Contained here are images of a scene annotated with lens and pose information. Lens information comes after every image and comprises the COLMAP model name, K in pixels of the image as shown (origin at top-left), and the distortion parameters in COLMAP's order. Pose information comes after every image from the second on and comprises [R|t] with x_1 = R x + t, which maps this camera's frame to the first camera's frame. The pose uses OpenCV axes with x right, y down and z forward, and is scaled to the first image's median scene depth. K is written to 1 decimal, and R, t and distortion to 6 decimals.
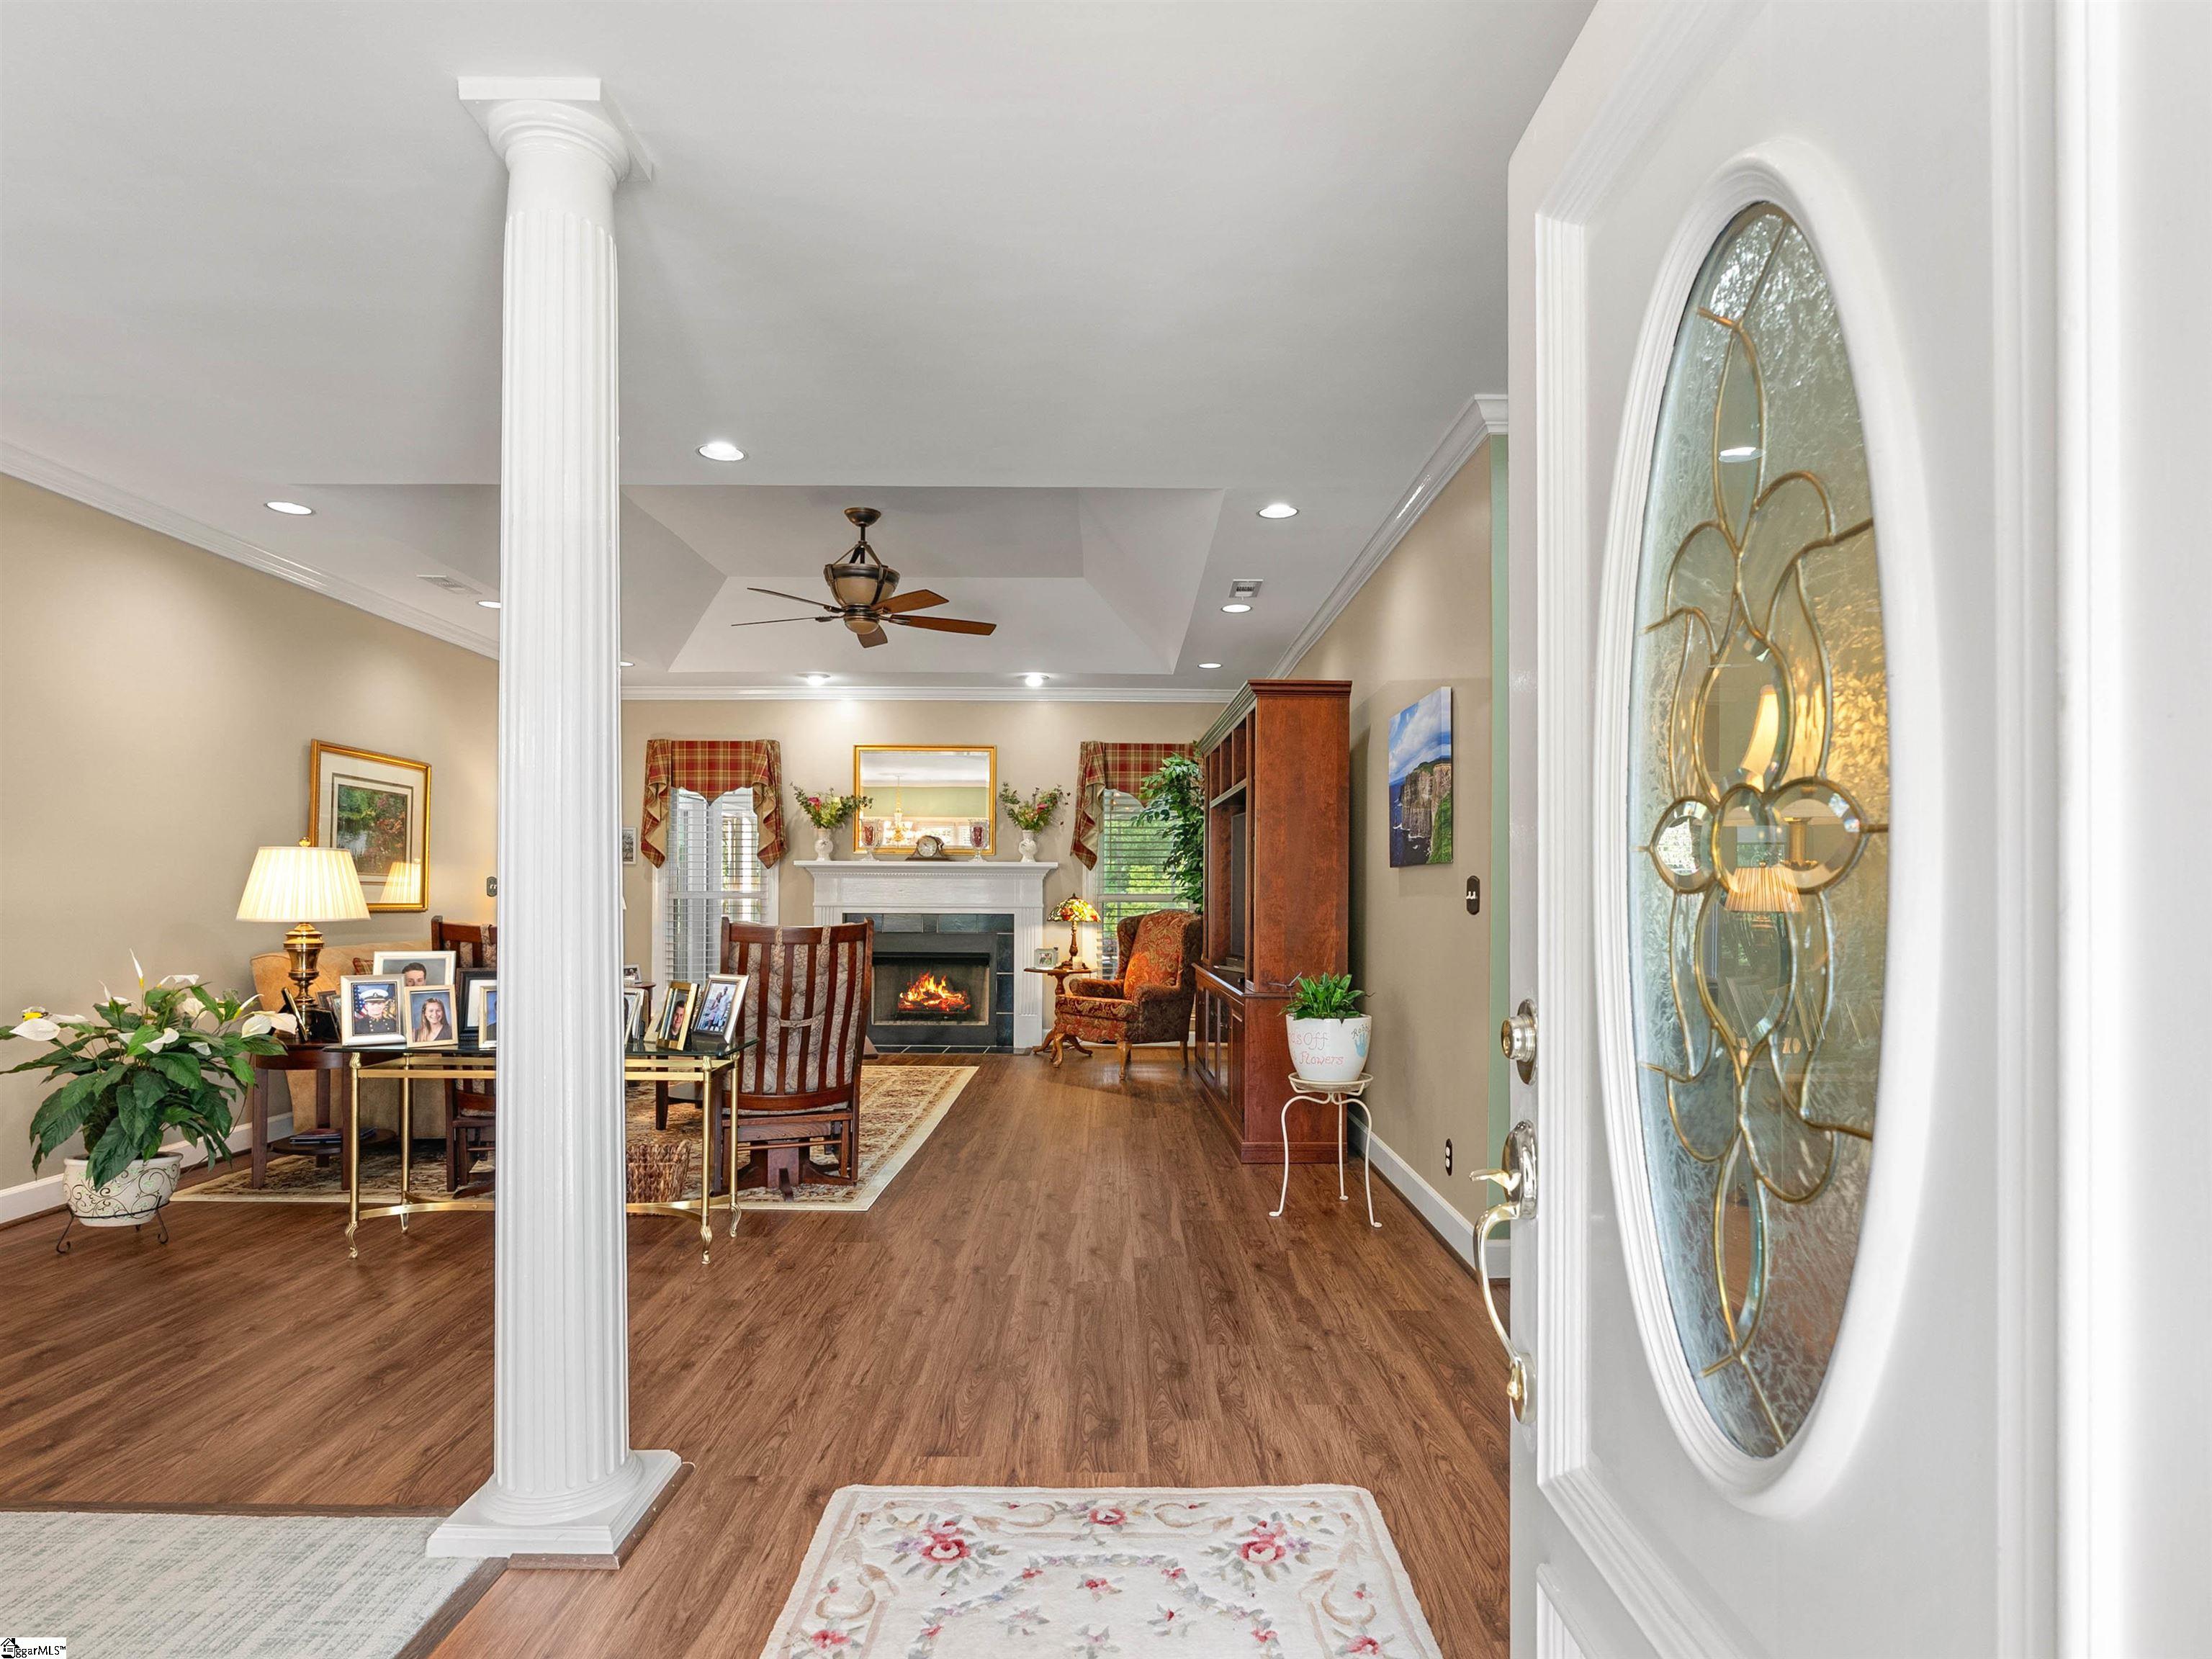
lens RADIAL K [[1195.3, 0, 1098.5], [0, 1195.3, 907.2], [0, 0, 1]] dist [0.000637, 0.000370]
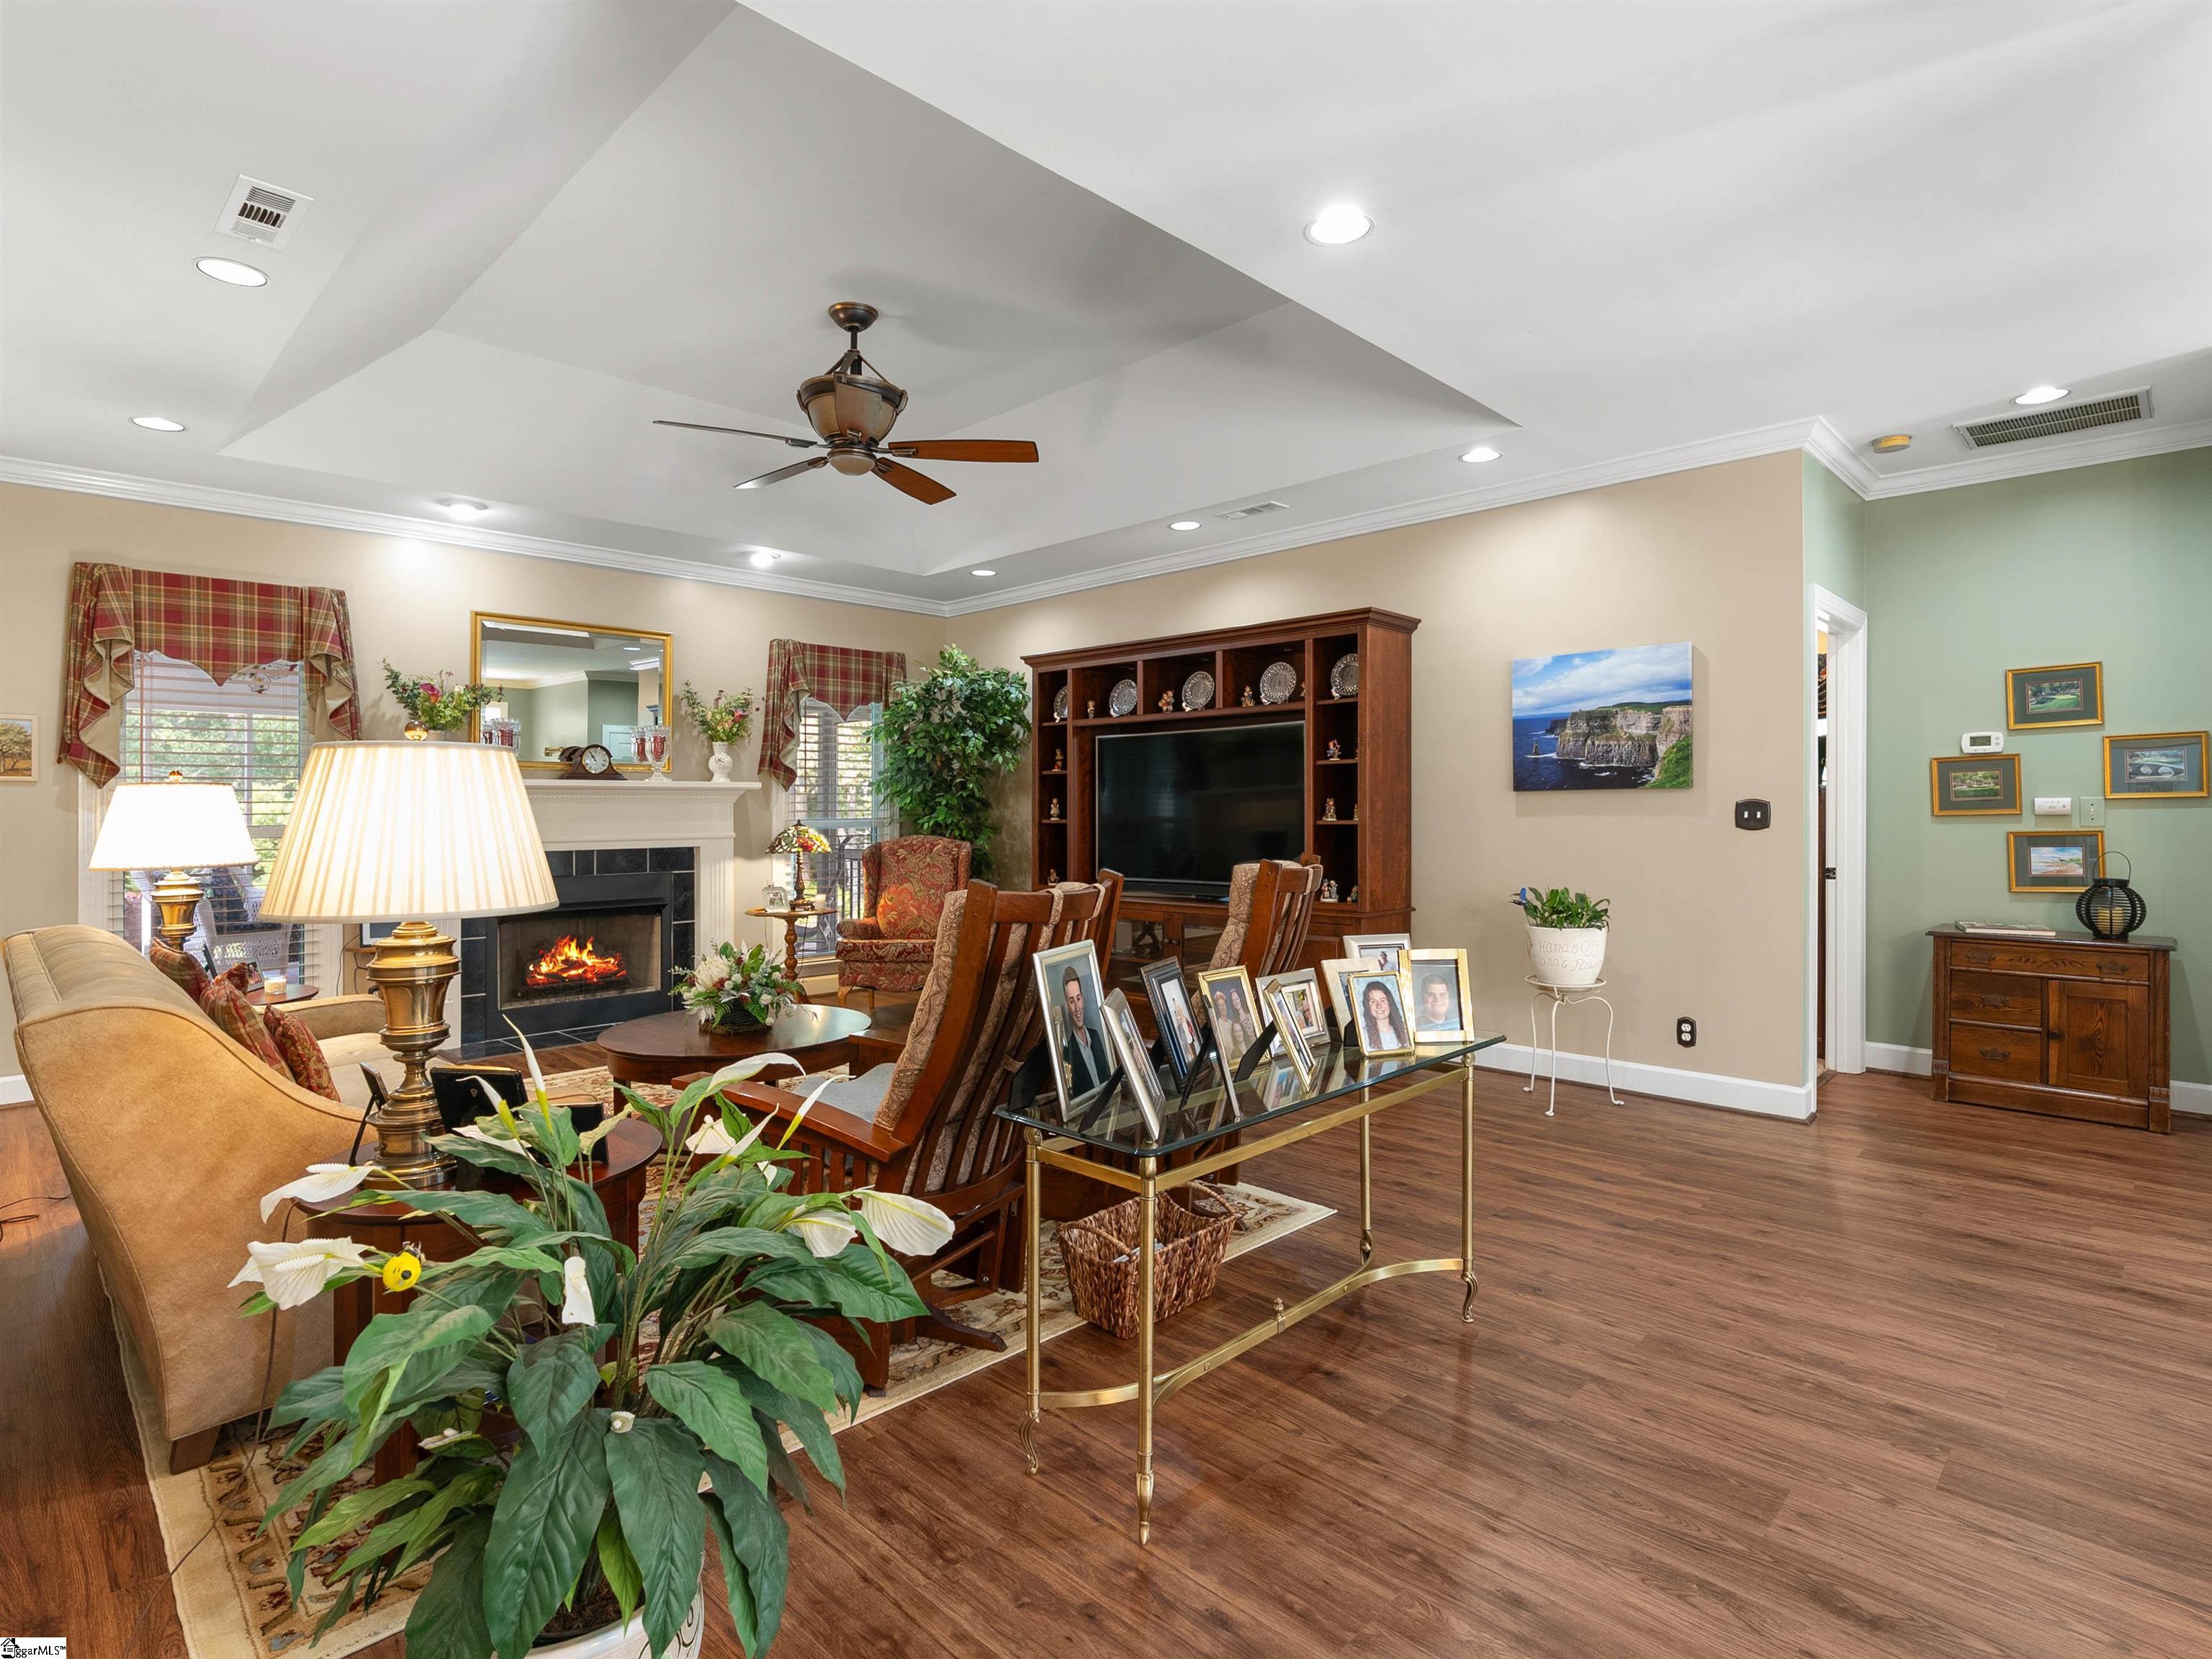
lens RADIAL K [[1119.7, 0, 1106.0], [0, 1119.7, 829.5], [0, 0, 1]] dist [-0.009988, 0.000347]
pose [[0.698411, -0.024792, 0.715268, -0.527969], [0.020914, 0.999680, 0.014228, -0.013600], [-0.715392, 0.005022, 0.698706, 0.361578]]
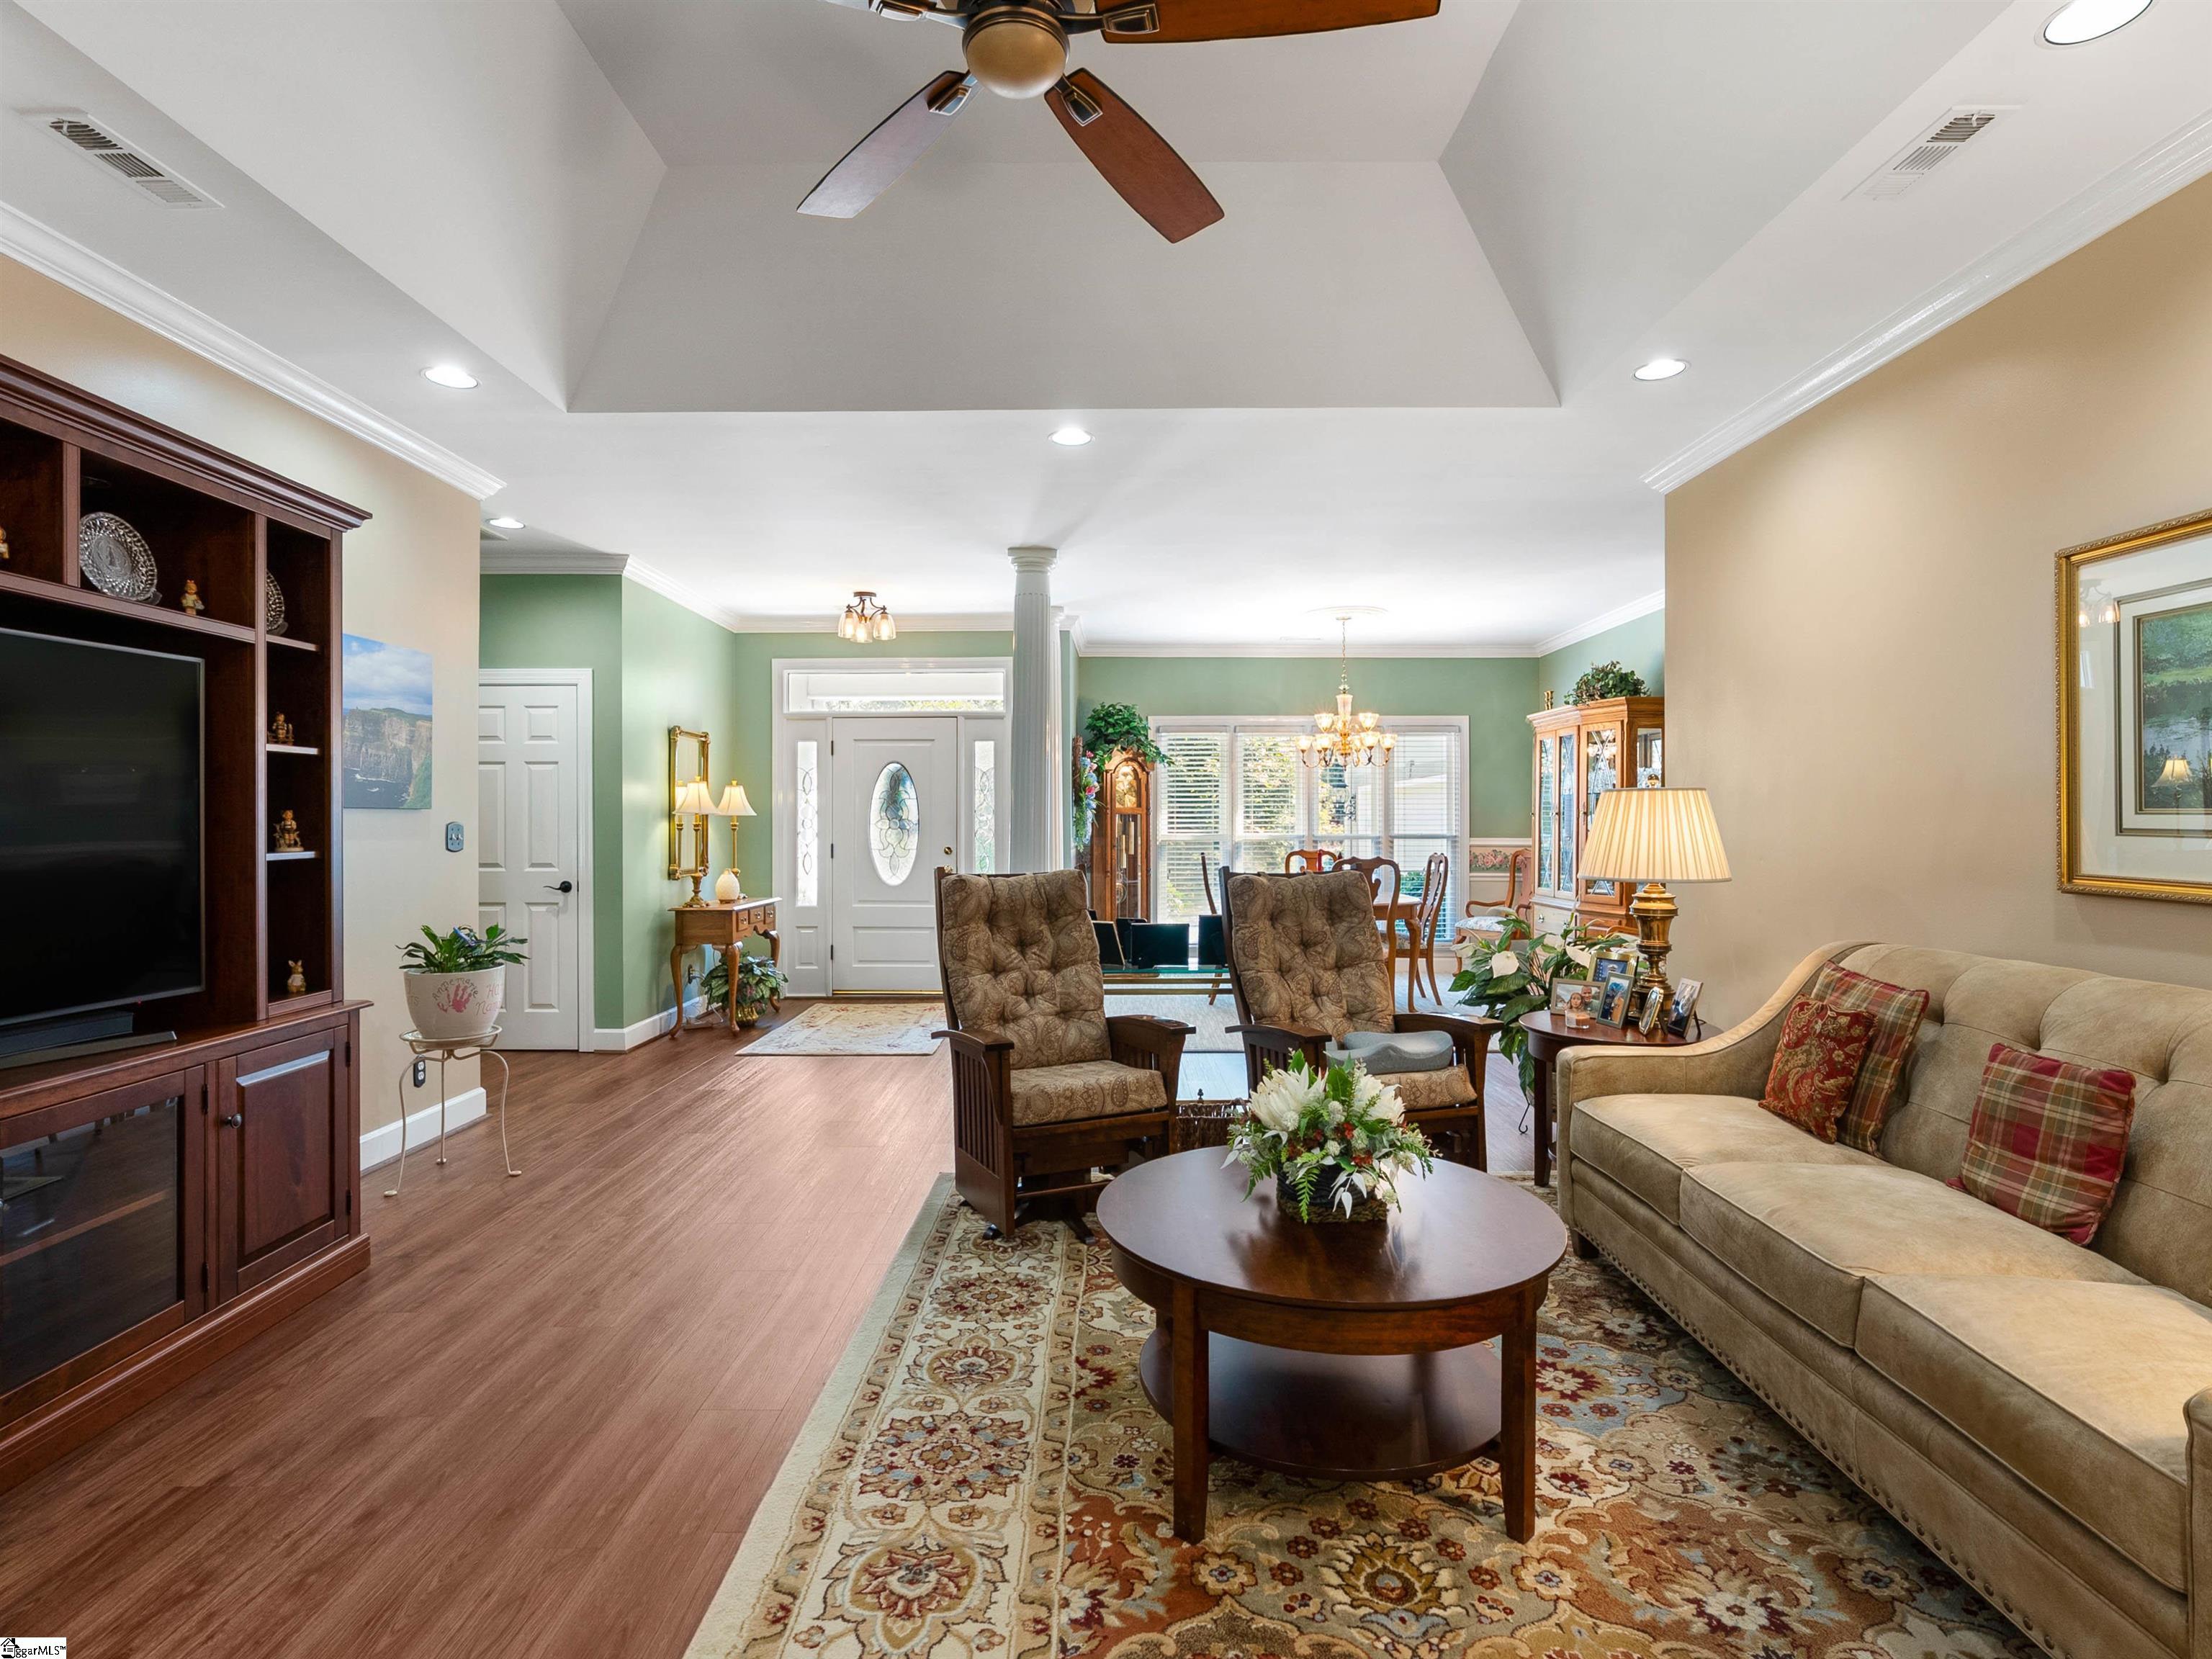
lens RADIAL K [[1119.7, 0, 1106.0], [0, 1119.7, 829.5], [0, 0, 1]] dist [-0.009988, 0.000347]
pose [[-0.999972, -0.003862, -0.006476, -0.198419], [-0.003995, 0.999777, 0.020724, -0.024192], [0.006395, 0.020749, -0.999764, 1.175658]]
